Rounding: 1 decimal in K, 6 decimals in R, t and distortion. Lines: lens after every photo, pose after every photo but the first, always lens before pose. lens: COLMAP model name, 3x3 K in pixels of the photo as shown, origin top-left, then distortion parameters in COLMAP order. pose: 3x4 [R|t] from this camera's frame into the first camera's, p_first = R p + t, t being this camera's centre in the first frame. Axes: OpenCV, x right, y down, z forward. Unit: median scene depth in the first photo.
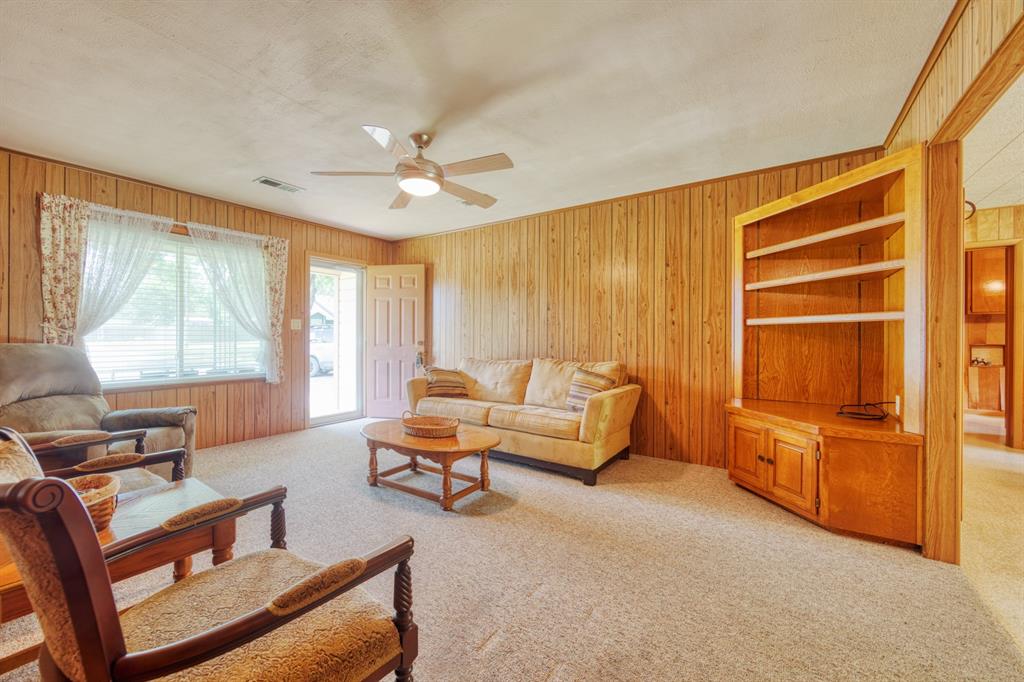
lens RADIAL K [[402.3, 0, 511.1], [0, 402.3, 339.9], [0, 0, 1]] dist [0.001219, 0.000166]
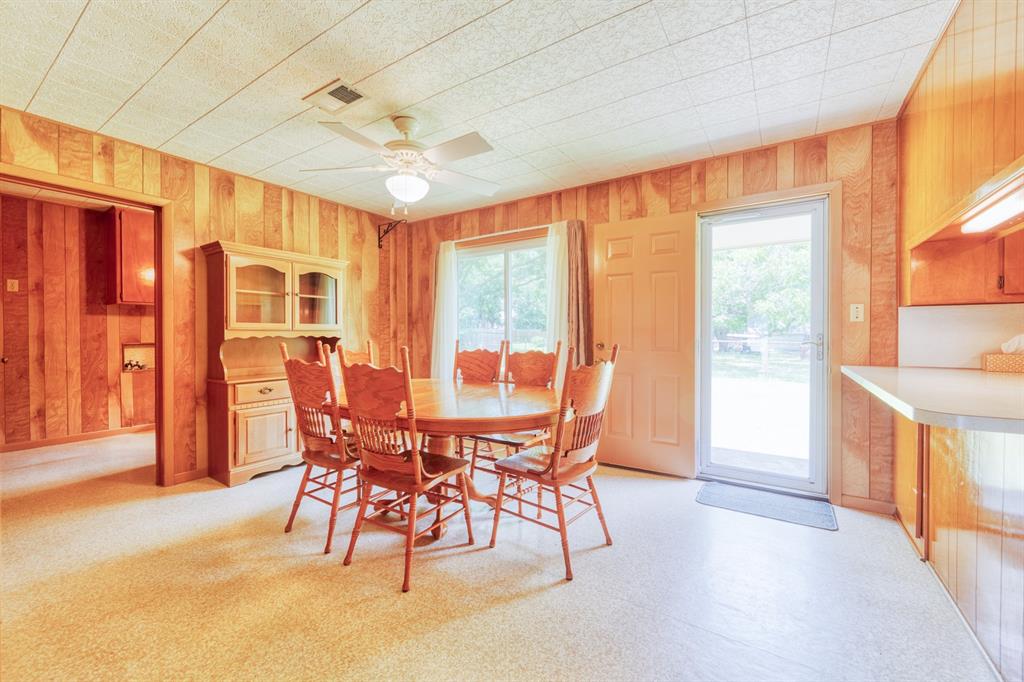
lens RADIAL K [[402.3, 0, 514.6], [0, 402.3, 337.0], [0, 0, 1]] dist [0.001219, 0.000166]
pose [[-0.023941, -0.014043, 0.999615, 0.373076], [0.003721, 0.999893, 0.014136, -0.010028], [-0.999706, 0.004058, -0.023886, 0.285284]]
